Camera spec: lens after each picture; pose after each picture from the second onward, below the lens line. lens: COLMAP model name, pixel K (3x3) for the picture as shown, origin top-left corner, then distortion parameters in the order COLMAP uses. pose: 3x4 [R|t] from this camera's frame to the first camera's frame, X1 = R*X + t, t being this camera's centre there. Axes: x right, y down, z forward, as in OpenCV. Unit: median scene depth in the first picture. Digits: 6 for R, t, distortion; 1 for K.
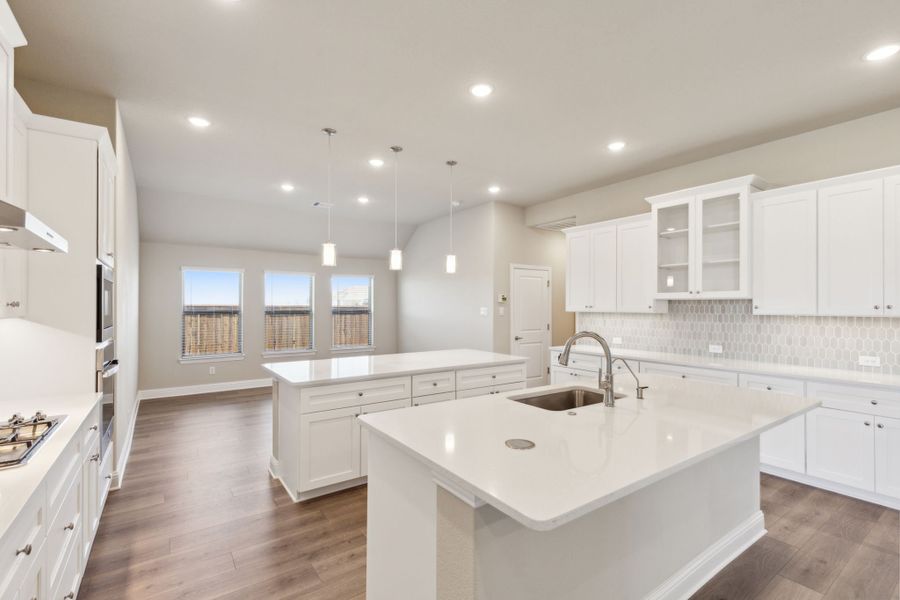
lens RADIAL K [[411.0, 0, 455.5], [0, 411.0, 302.8], [0, 0, 1]] dist [0.001212, 0.001607]
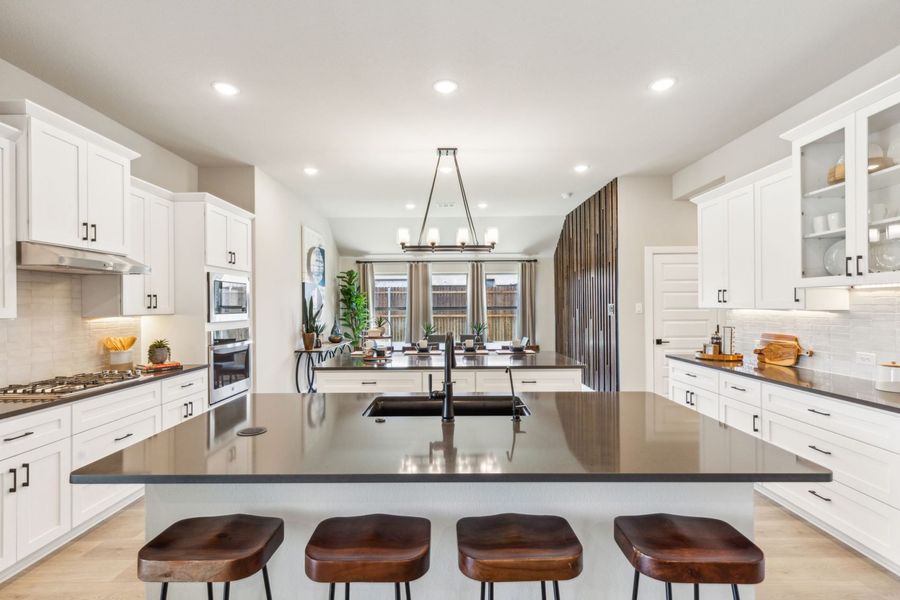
lens RADIAL K [[411.0, 0, 441.5], [0, 411.0, 302.5], [0, 0, 1]] dist [0.001212, 0.001607]
pose [[0.811312, -0.014554, -0.584432, 0.413379], [0.016094, 0.999867, -0.002558, 0.005994], [0.584392, -0.007330, 0.811439, 0.151779]]
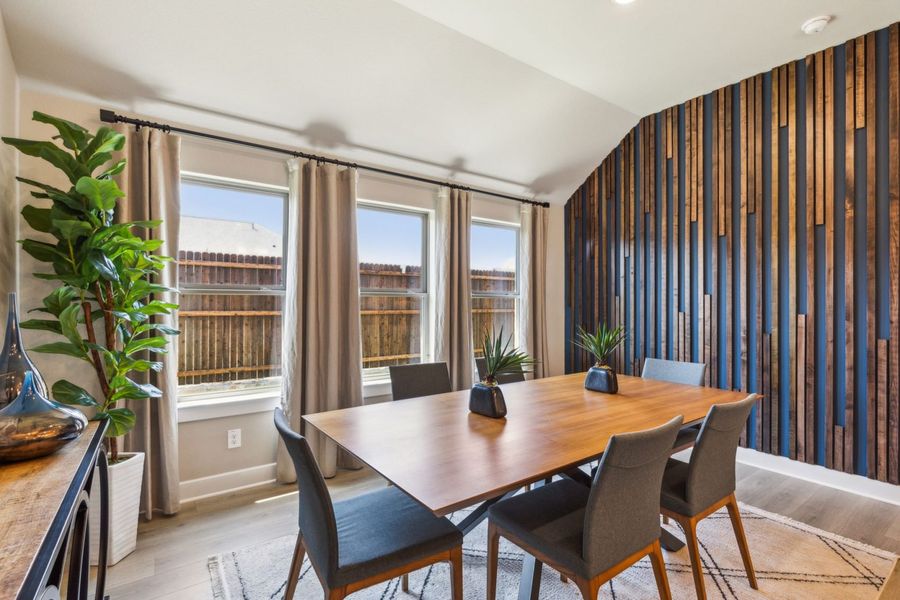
lens RADIAL K [[411.0, 0, 441.2], [0, 411.0, 301.2], [0, 0, 1]] dist [0.001212, 0.001607]
pose [[0.999966, -0.000416, 0.008252, -0.571335], [0.000378, 0.999989, 0.004601, 0.042352], [-0.008254, -0.004598, 0.999955, 0.924757]]
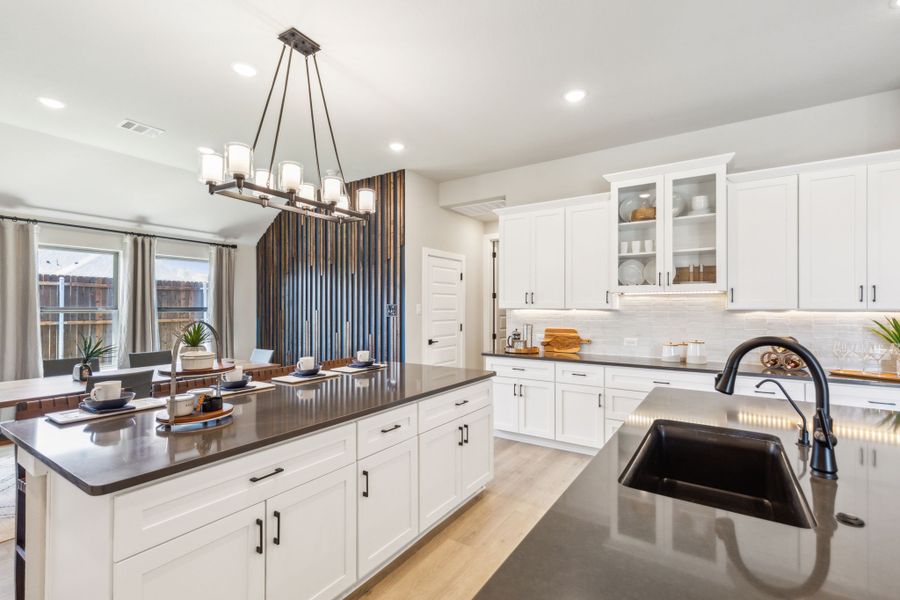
lens RADIAL K [[411.0, 0, 453.4], [0, 411.0, 304.3], [0, 0, 1]] dist [0.001212, 0.001607]
pose [[0.927374, -0.001033, 0.374134, -0.150772], [0.000654, 0.999999, 0.001140, 0.013913], [-0.374135, -0.000812, 0.927374, 0.333213]]
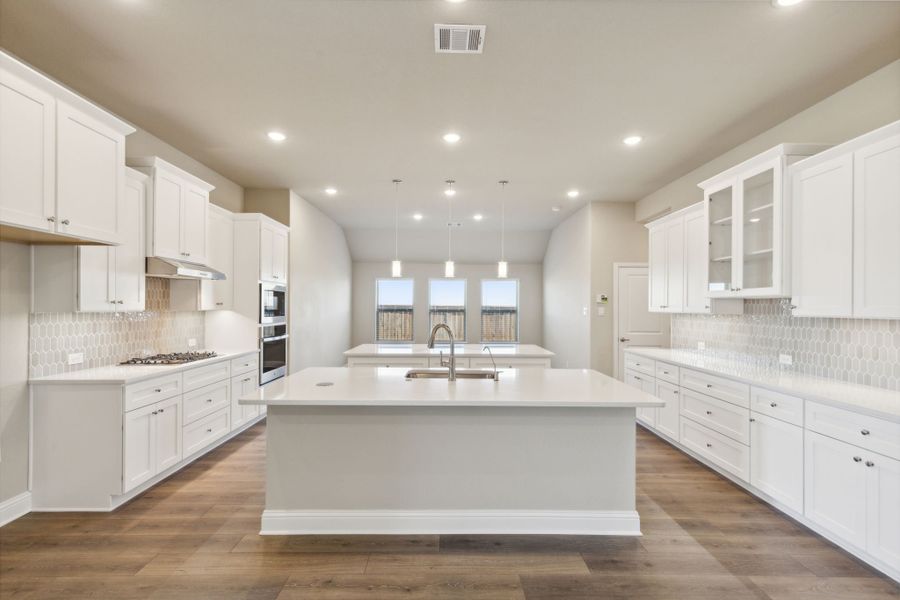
lens RADIAL K [[411.0, 0, 445.8], [0, 411.0, 303.4], [0, 0, 1]] dist [0.001212, 0.001607]
pose [[0.813584, -0.001374, -0.581446, 0.549285], [0.000561, 0.999999, -0.001578, 0.003608], [0.581448, 0.000957, 0.813583, -0.040274]]
